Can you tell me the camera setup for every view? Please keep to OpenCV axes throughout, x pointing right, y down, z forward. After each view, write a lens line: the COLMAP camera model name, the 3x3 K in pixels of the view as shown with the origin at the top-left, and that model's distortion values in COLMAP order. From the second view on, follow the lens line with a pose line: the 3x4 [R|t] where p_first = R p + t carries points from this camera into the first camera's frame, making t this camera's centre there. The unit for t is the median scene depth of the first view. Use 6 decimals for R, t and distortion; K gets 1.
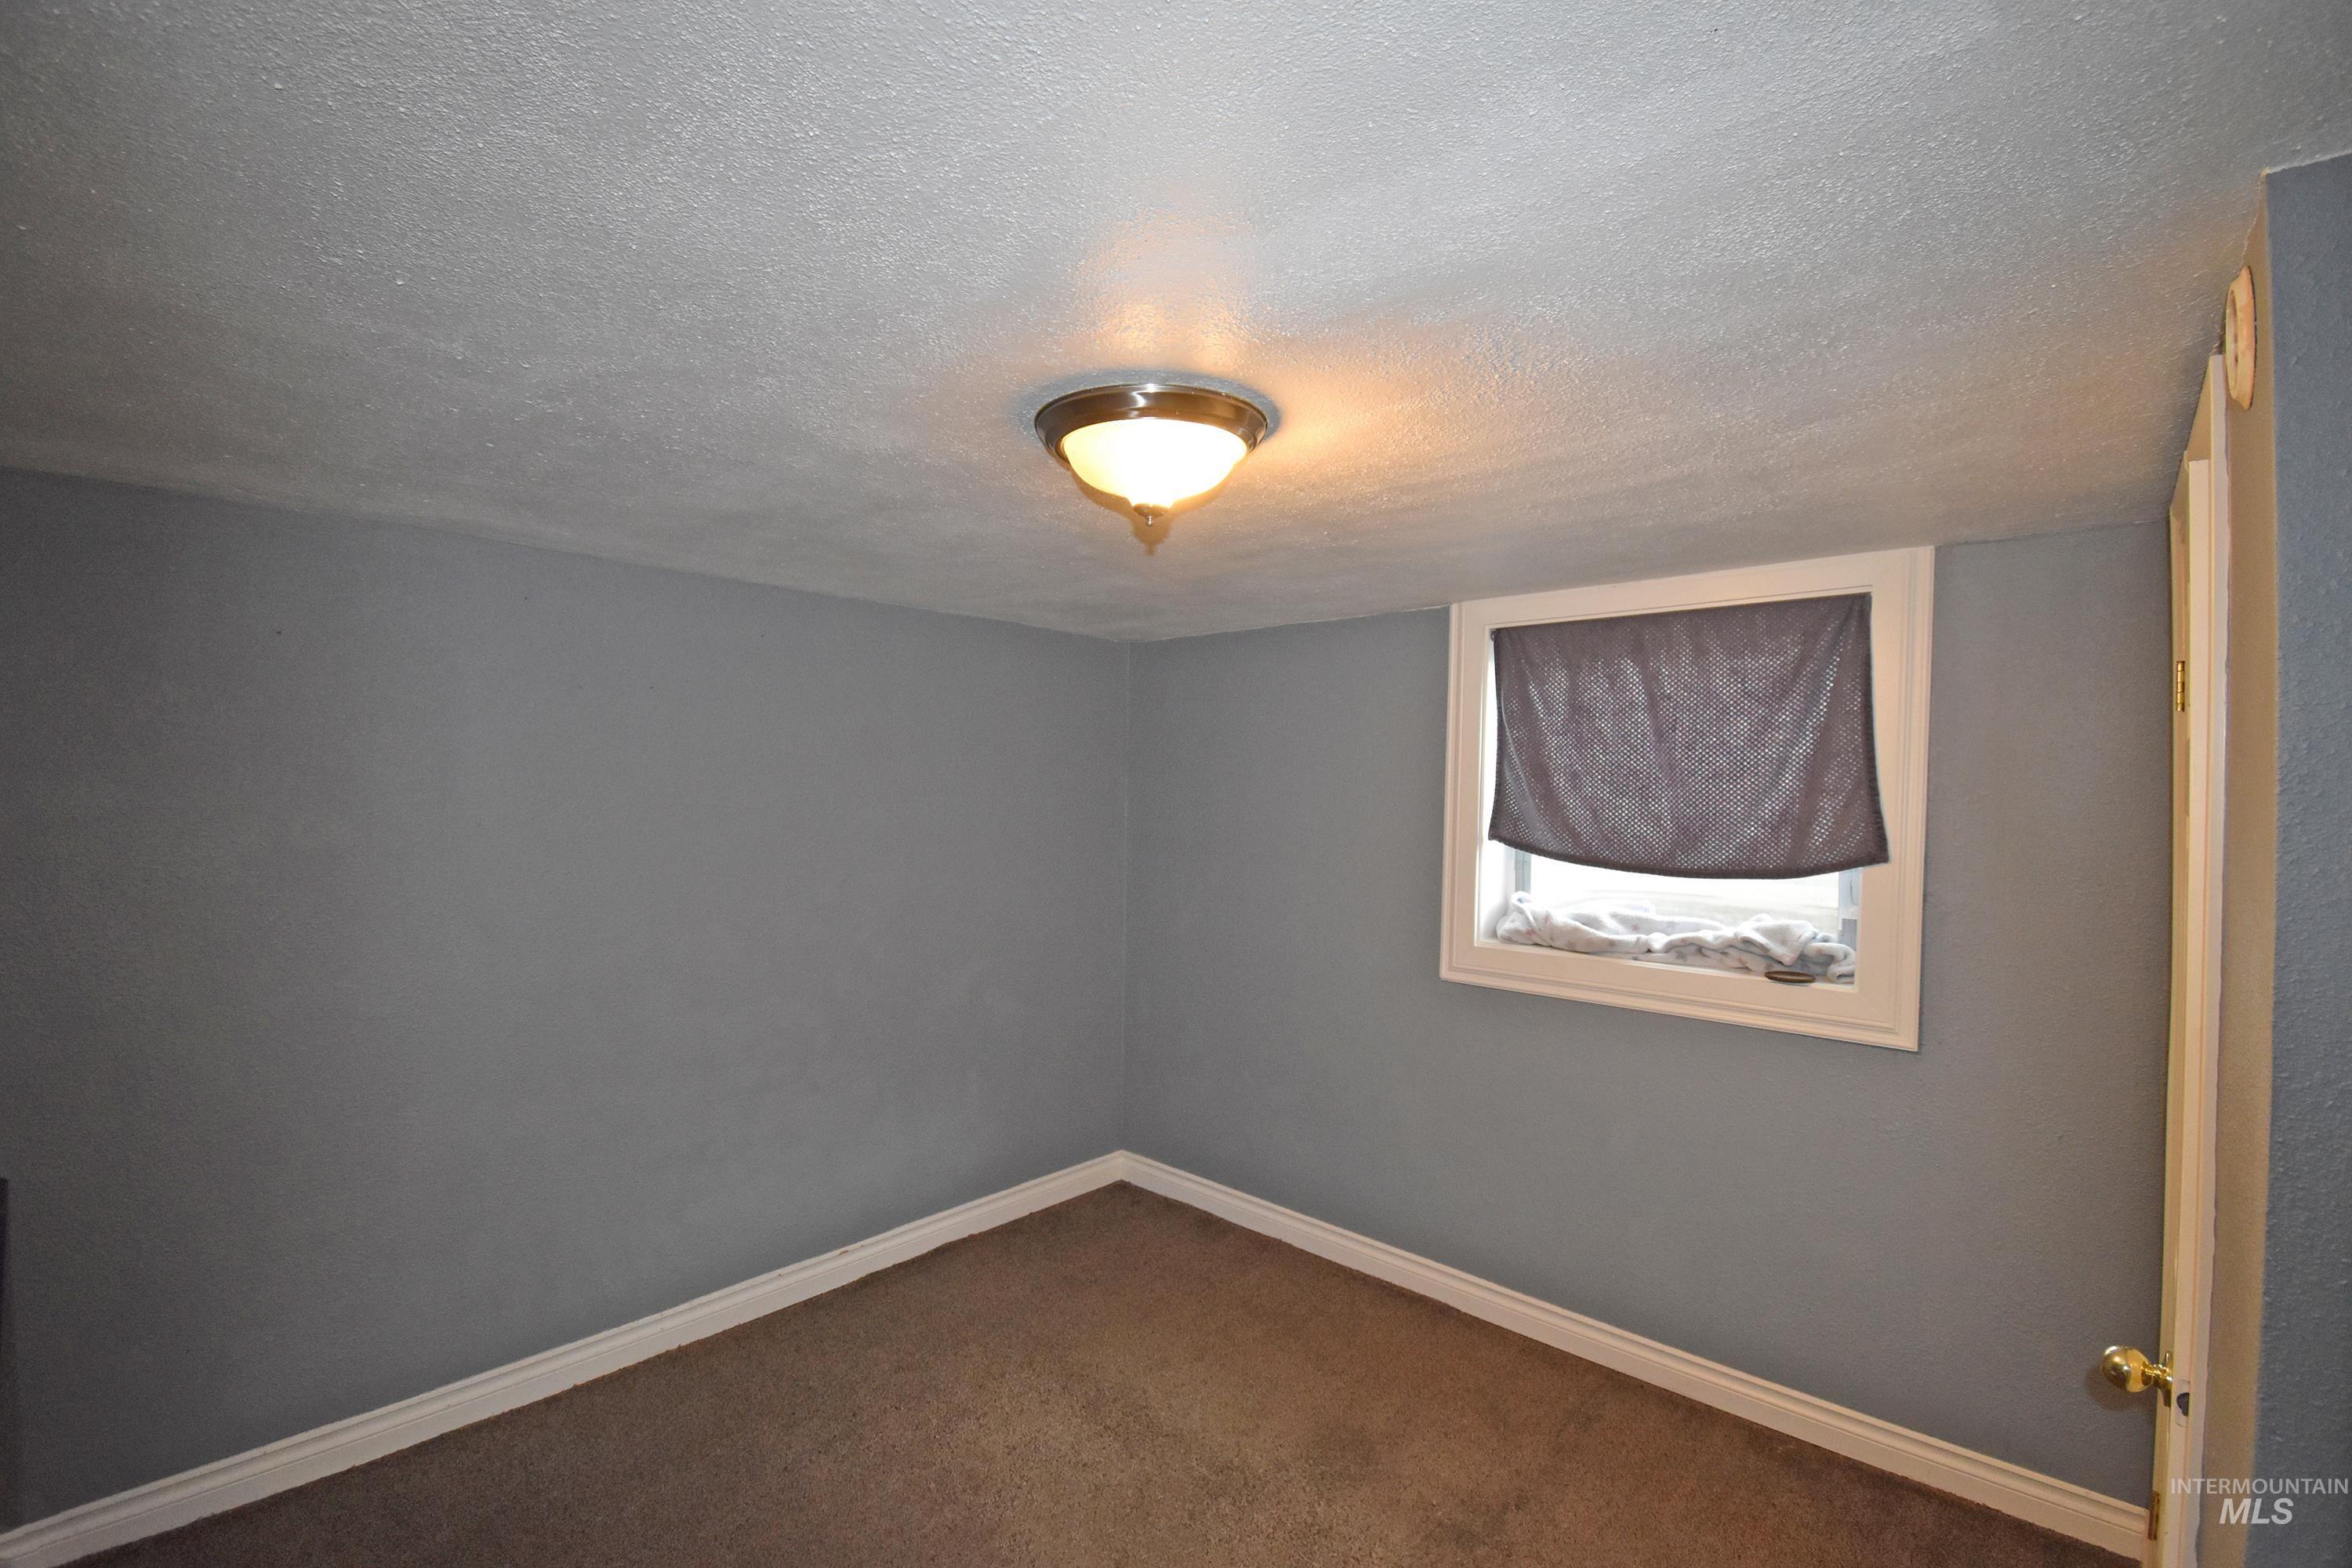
lens RADIAL K [[1044.5, 0, 1176.0], [0, 1044.5, 784.0], [0, 0, 1]] dist [0.002181, -0.015245]
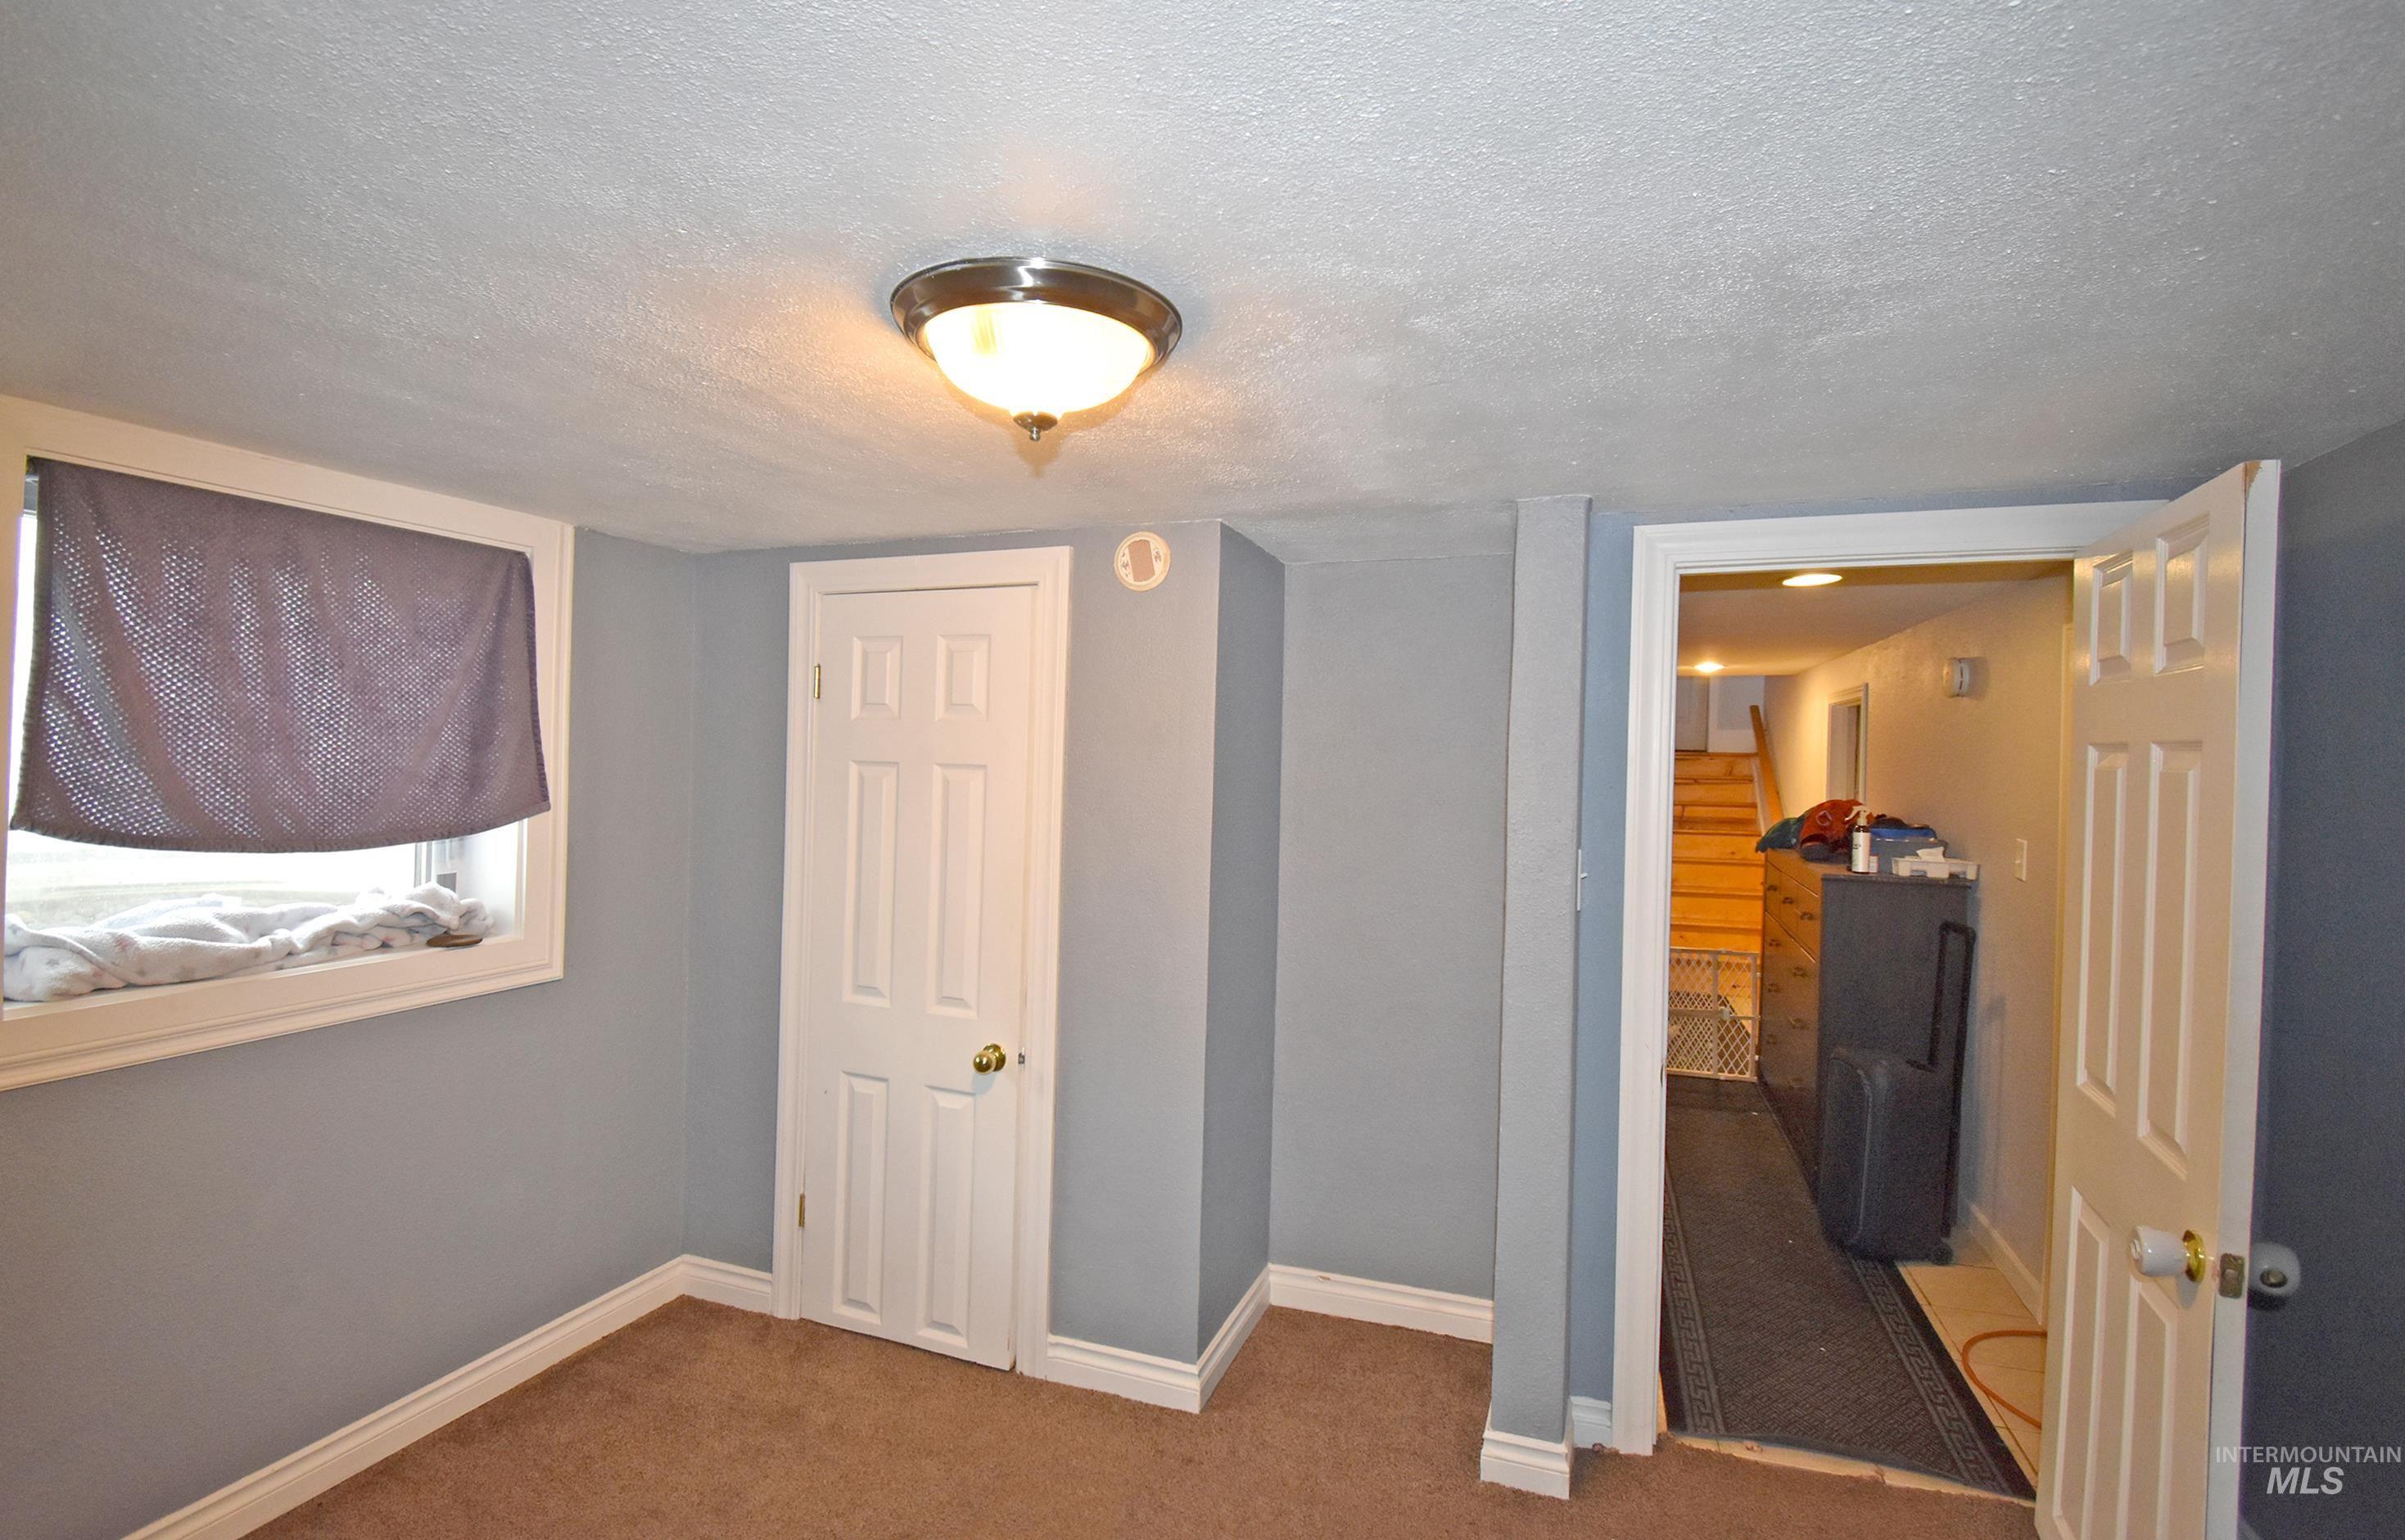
lens RADIAL K [[1100.7, 0, 1202.5], [0, 1100.7, 770.0], [0, 0, 1]] dist [-0.001145, -0.000210]
pose [[-0.381920, -0.019709, 0.923985, -0.577636], [-0.009319, 0.999804, 0.017474, 0.007106], [-0.924149, -0.001937, -0.382028, 0.749884]]
